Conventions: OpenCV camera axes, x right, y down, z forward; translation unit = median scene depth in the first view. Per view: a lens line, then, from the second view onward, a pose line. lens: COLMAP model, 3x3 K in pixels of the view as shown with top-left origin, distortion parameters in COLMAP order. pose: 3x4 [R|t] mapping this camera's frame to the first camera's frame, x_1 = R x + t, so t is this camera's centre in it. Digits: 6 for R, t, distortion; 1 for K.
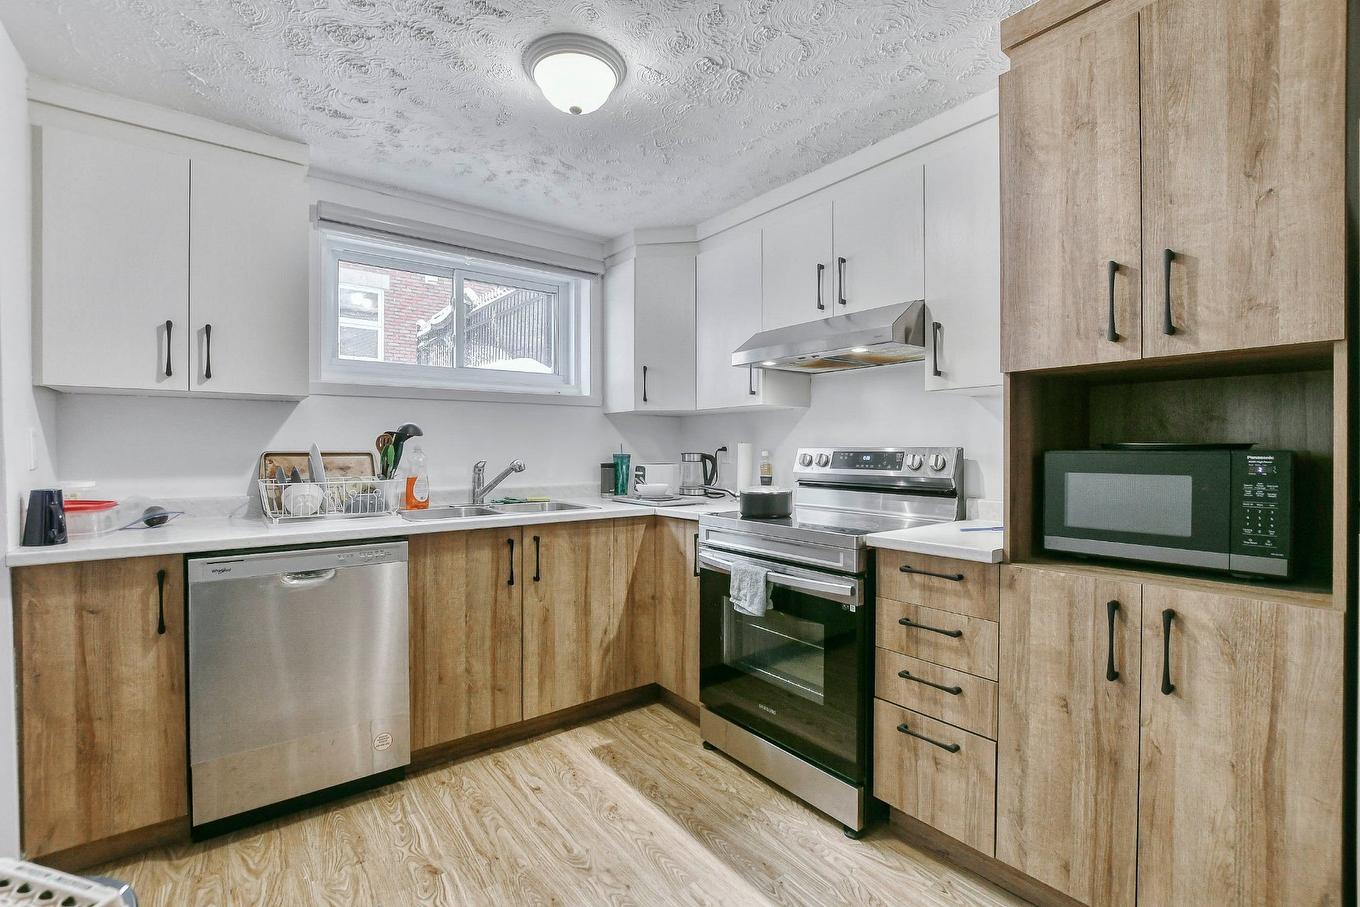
lens RADIAL K [[605.7, 0, 665.5], [0, 605.7, 453.3], [0, 0, 1]] dist [-0.029753, 0.004973]
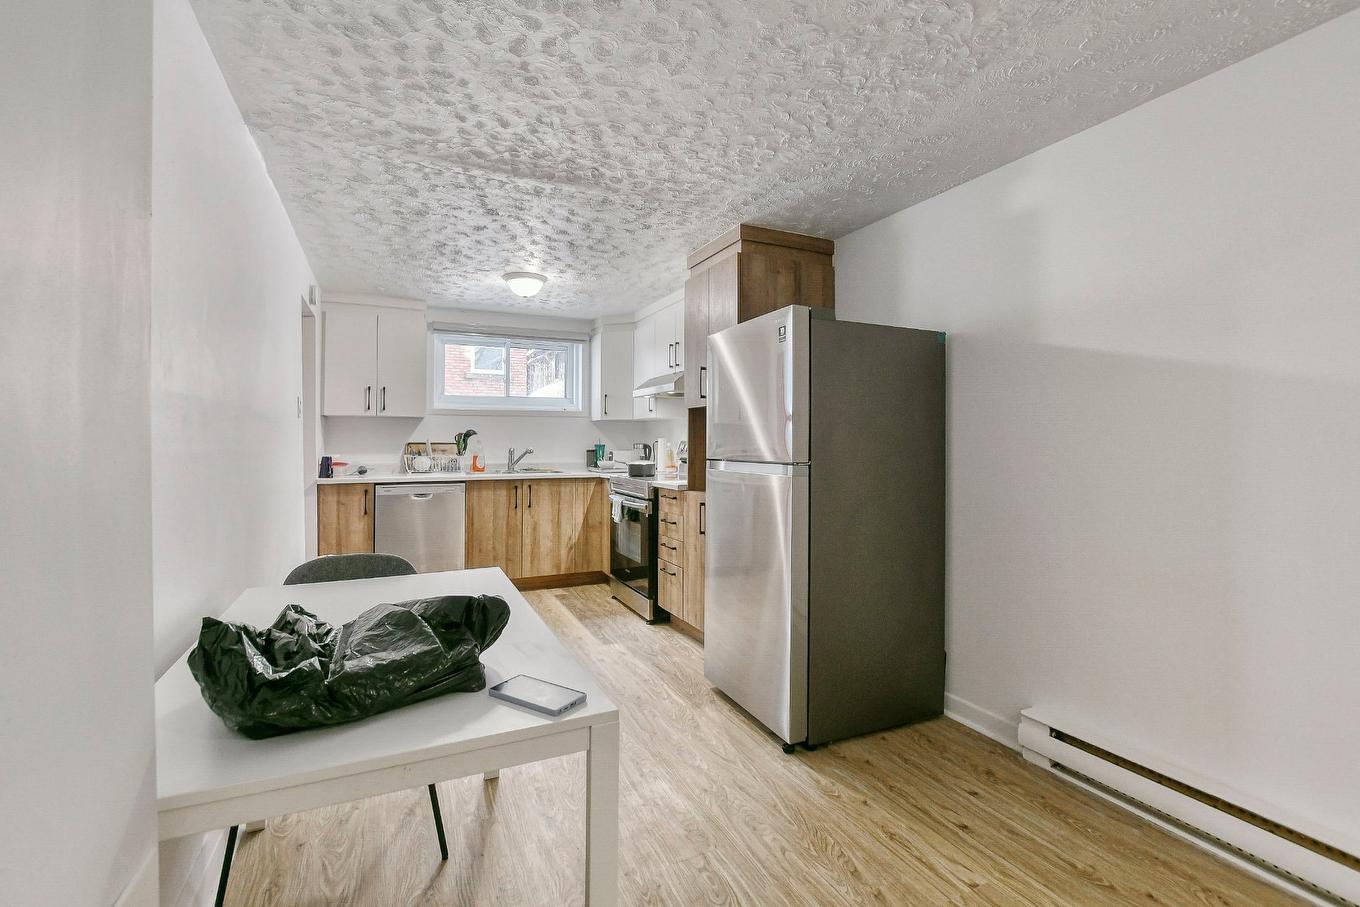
lens RADIAL K [[605.7, 0, 680.9], [0, 605.7, 429.7], [0, 0, 1]] dist [-0.029753, 0.004973]
pose [[0.980743, -0.002029, -0.195292, 0.737726], [-0.003222, 0.999642, -0.026563, 0.006797], [0.195276, 0.026681, 0.980385, -0.957260]]
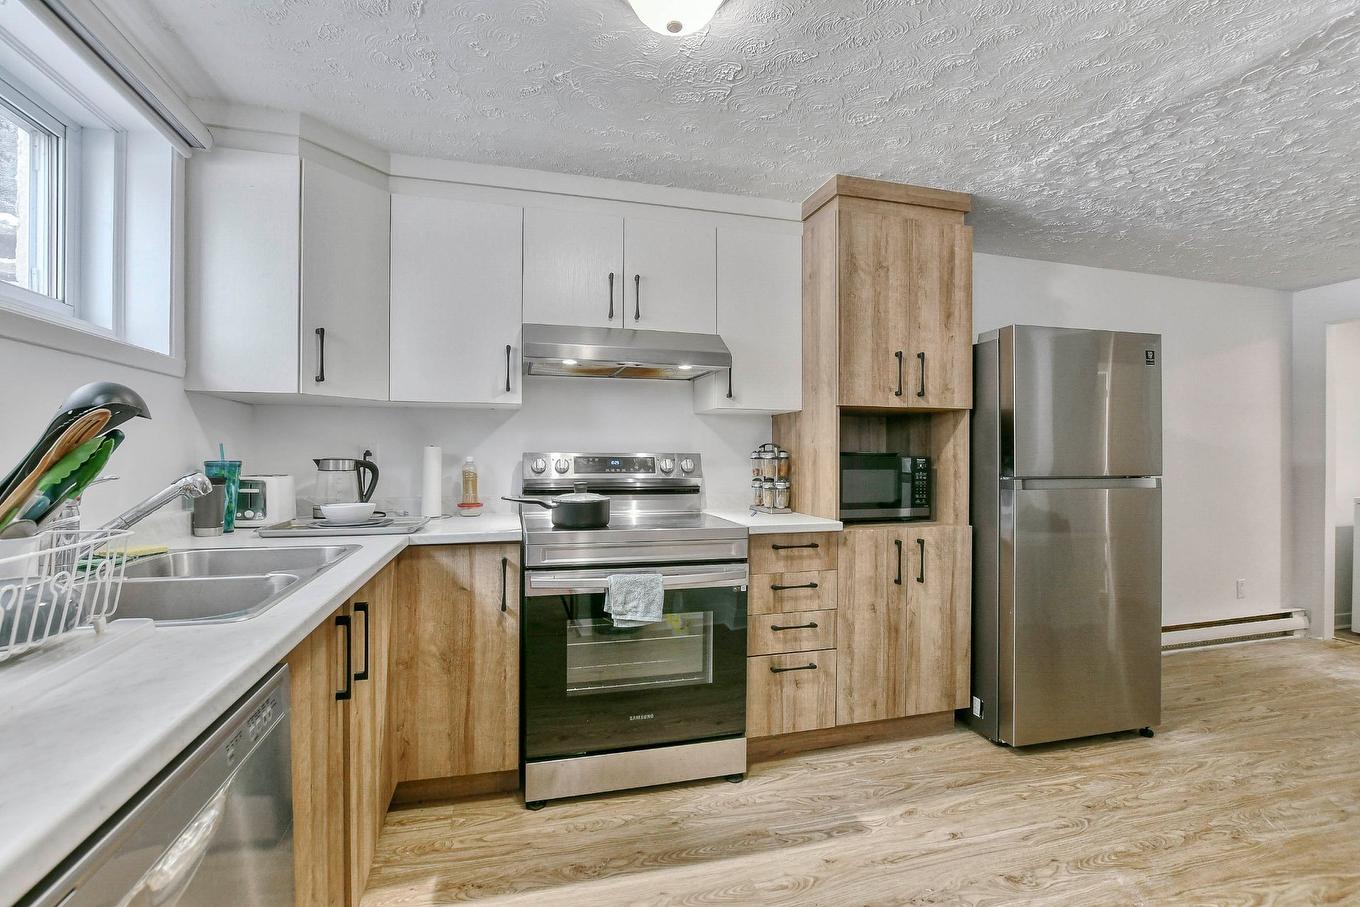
lens RADIAL K [[605.7, 0, 669.6], [0, 605.7, 456.6], [0, 0, 1]] dist [-0.029753, 0.004973]
pose [[0.375258, -0.001841, 0.926919, -0.727675], [0.002012, 0.999997, 0.001172, -0.004550], [-0.926918, 0.001425, 0.375261, 0.582822]]
